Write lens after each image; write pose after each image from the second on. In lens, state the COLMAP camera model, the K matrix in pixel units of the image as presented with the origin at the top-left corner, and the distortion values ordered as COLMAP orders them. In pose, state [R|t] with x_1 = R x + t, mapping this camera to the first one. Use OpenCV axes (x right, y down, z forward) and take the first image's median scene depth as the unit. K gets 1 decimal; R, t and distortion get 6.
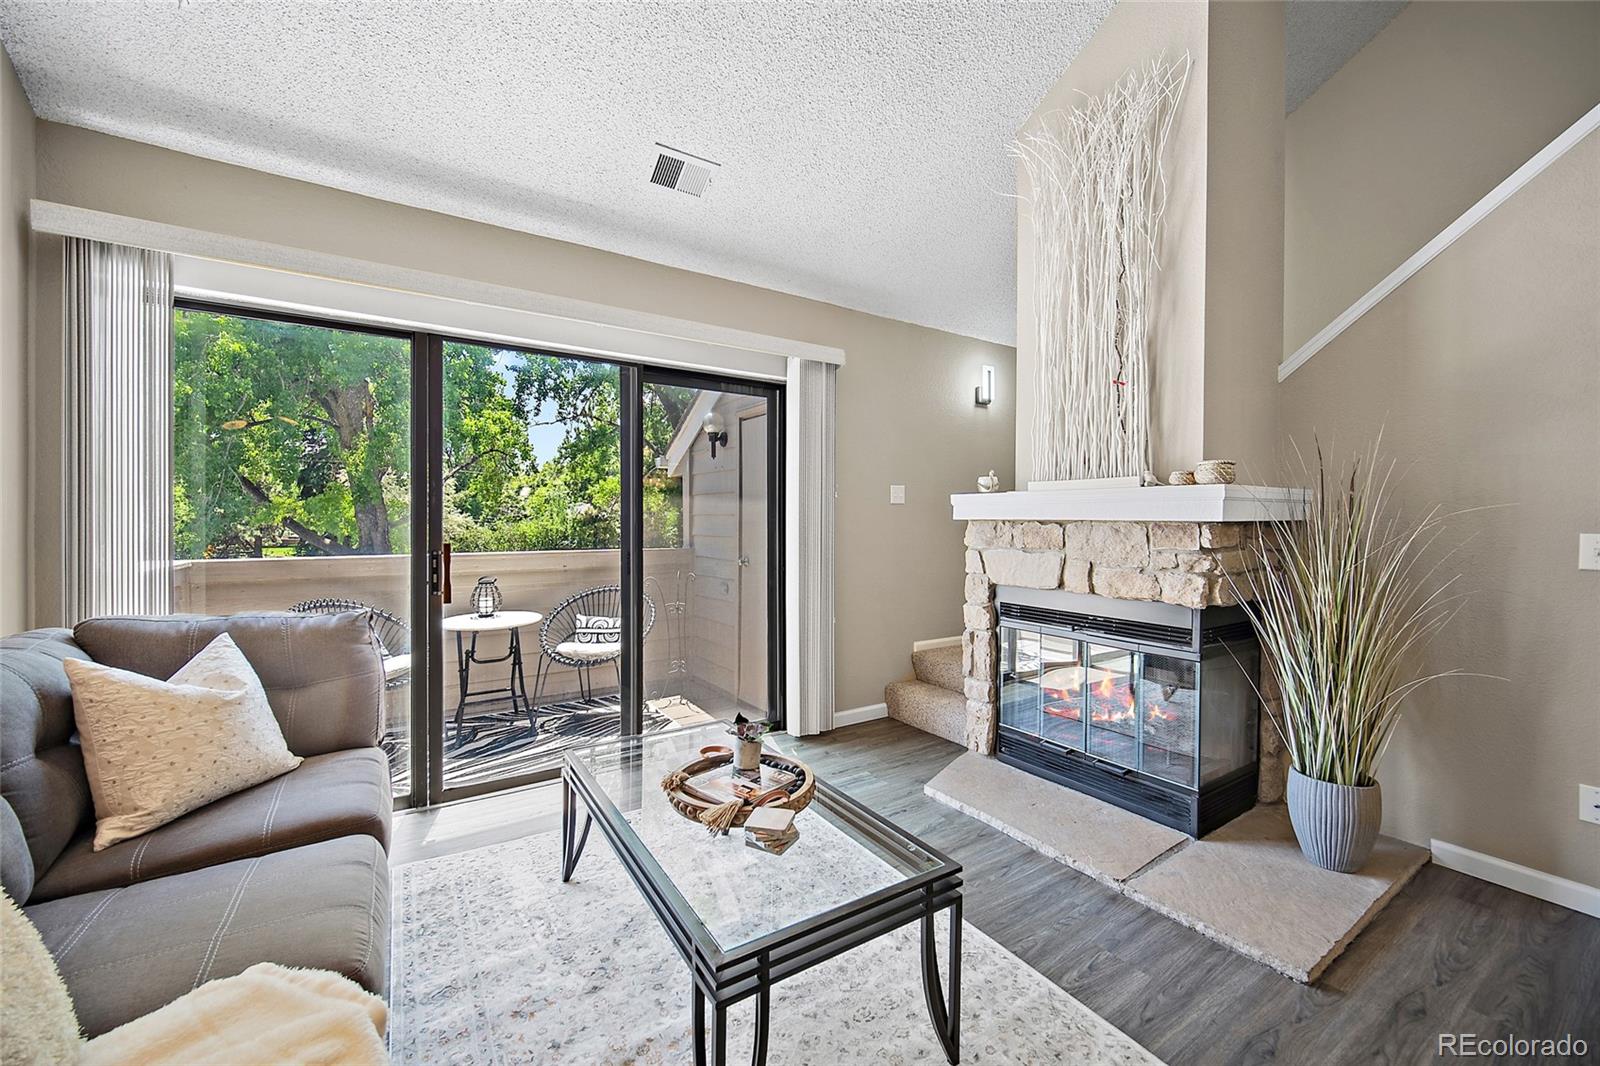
lens RADIAL K [[633.8, 0, 800.4], [0, 633.8, 527.2], [0, 0, 1]] dist [-0.002414, -0.000120]
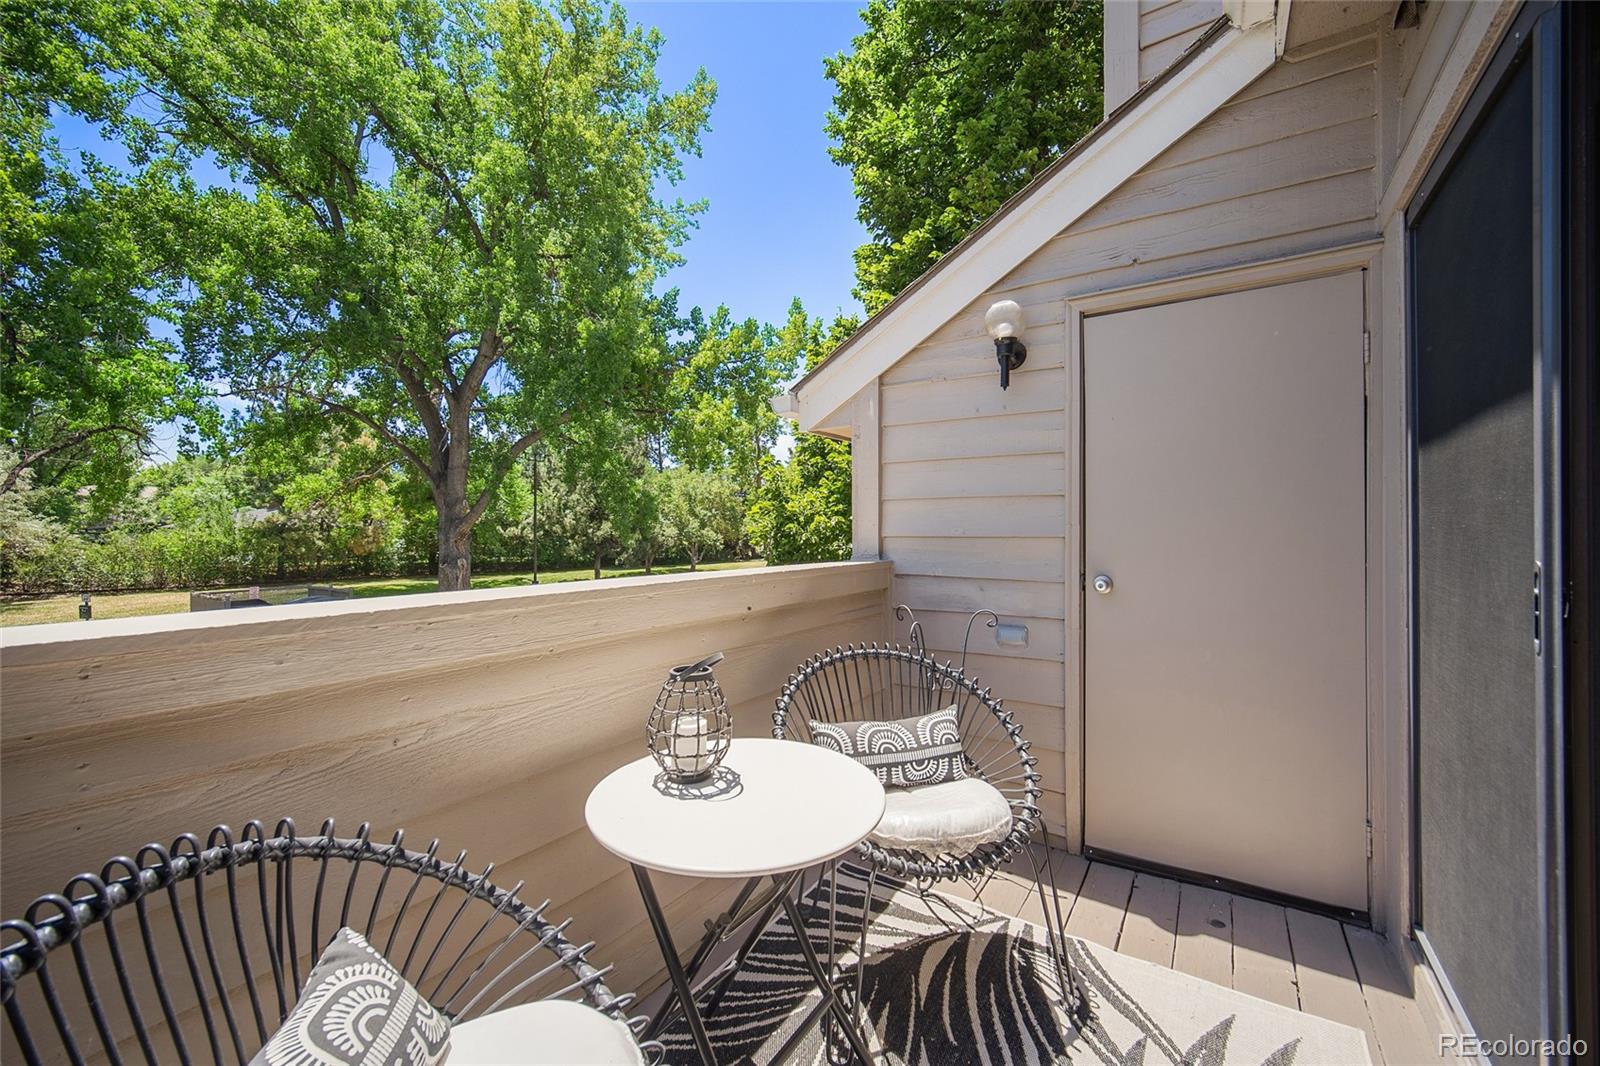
lens RADIAL K [[633.8, 0, 800.4], [0, 633.8, 527.2], [0, 0, 1]] dist [-0.002414, -0.000120]
pose [[0.919825, 0.000131, 0.392328, -0.836952], [0.006440, 0.999860, -0.015432, 0.023121], [-0.392275, 0.016721, 0.919696, 0.976529]]
